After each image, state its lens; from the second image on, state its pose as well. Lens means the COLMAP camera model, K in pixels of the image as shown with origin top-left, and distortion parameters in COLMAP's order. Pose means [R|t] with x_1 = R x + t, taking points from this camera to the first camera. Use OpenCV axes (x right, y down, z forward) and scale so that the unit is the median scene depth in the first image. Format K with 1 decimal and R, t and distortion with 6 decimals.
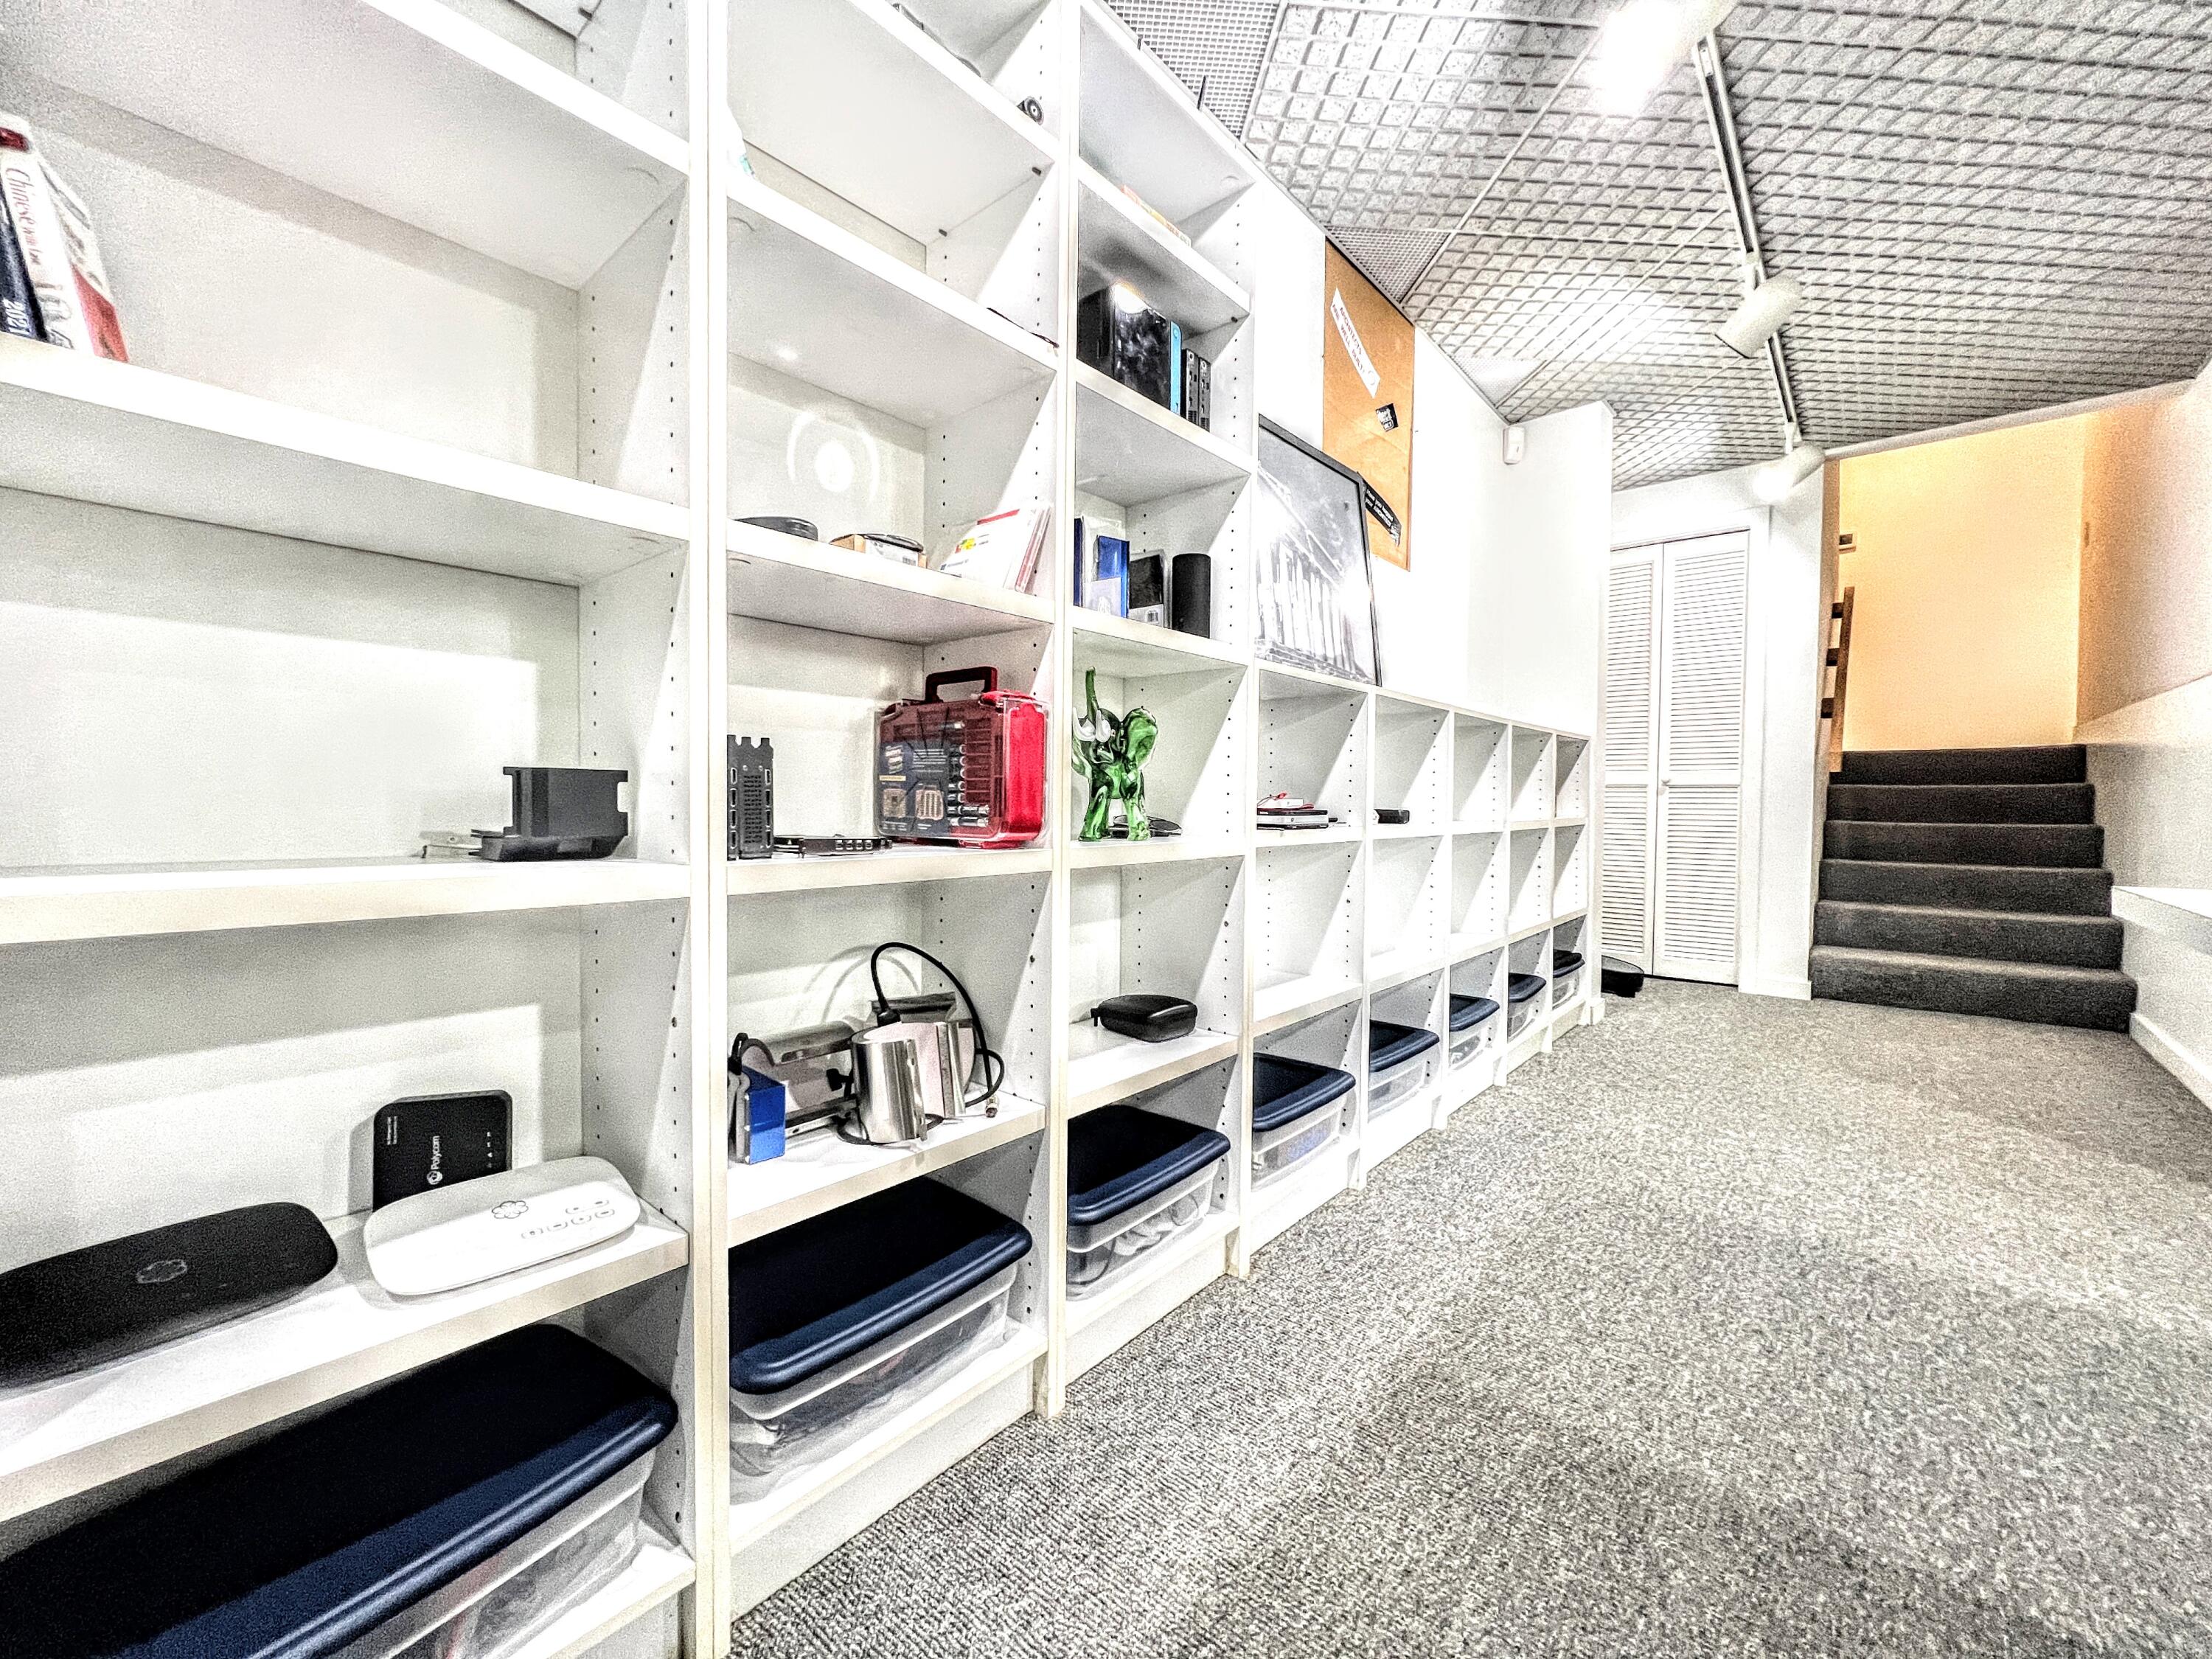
lens RADIAL K [[887.5, 0, 1107.6], [0, 887.5, 830.8], [0, 0, 1]] dist [0.000394, -0.000234]
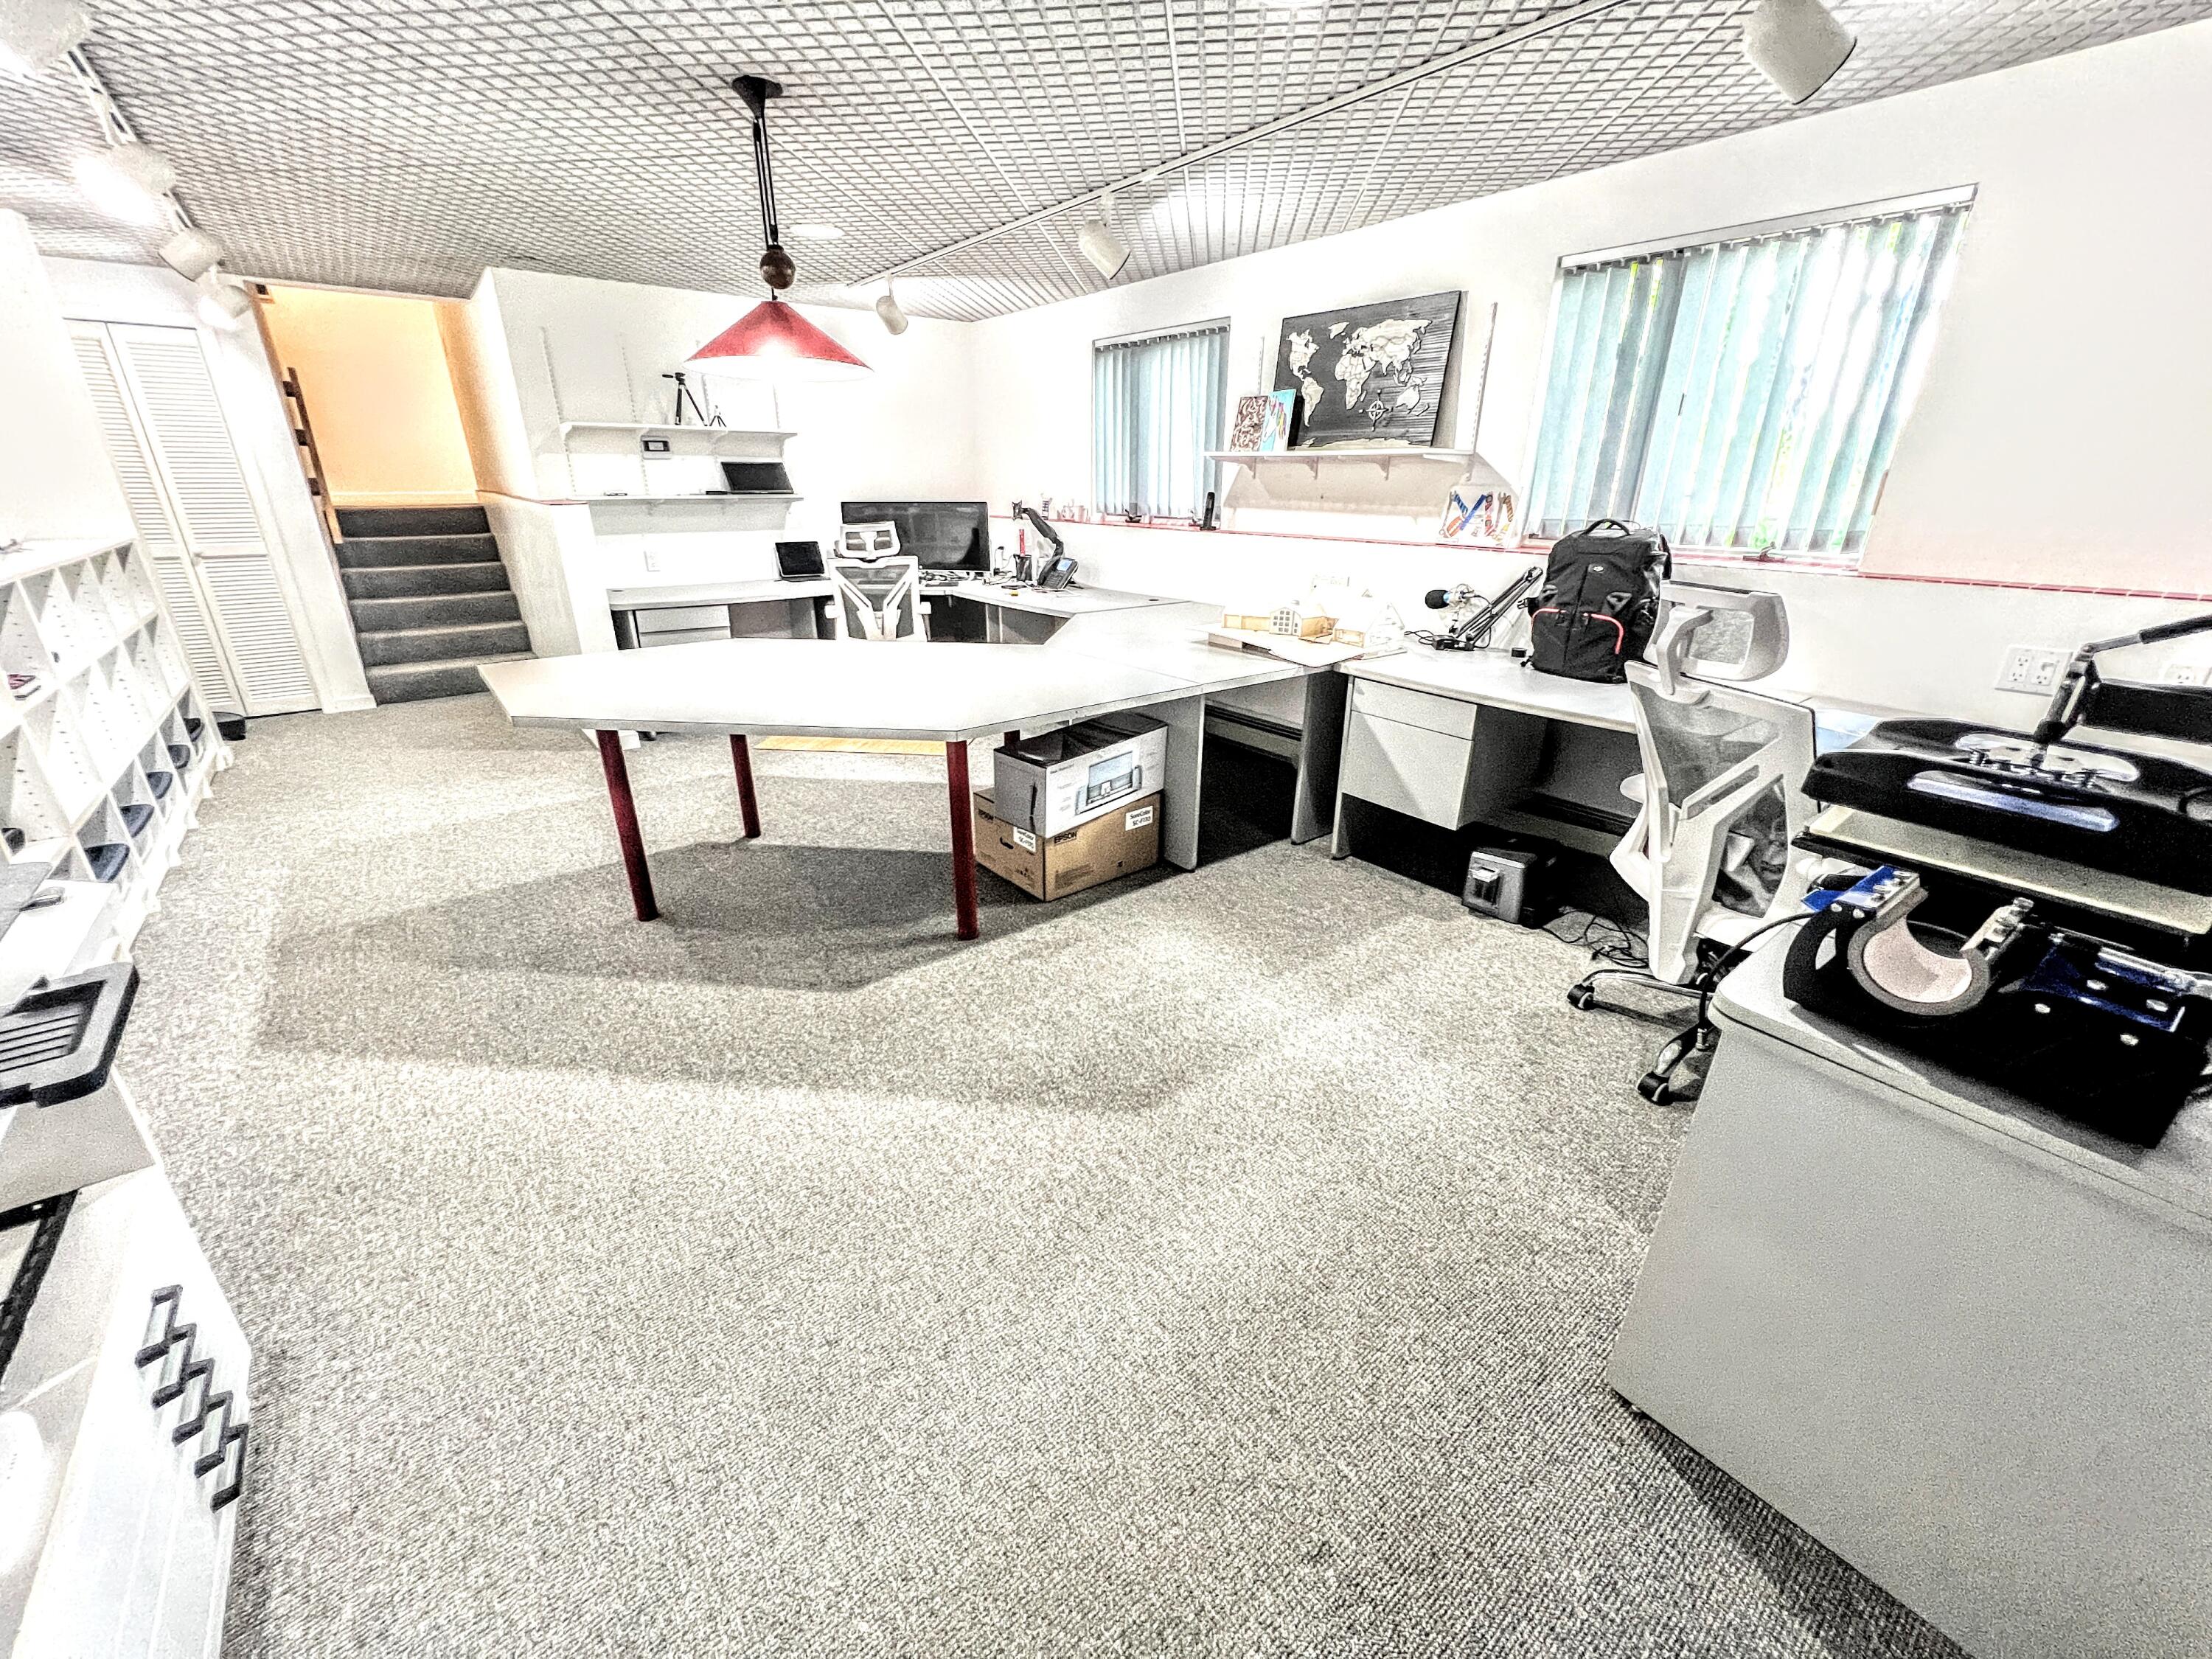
lens RADIAL K [[874.9, 0, 1104.0], [0, 874.9, 824.6], [0, 0, 1]] dist [-0.002740, 0.000446]
pose [[0.180757, -0.365809, 0.912968, -0.362992], [0.027915, 0.929793, 0.367024, -0.119644], [-0.983132, -0.040856, 0.178278, -0.426841]]
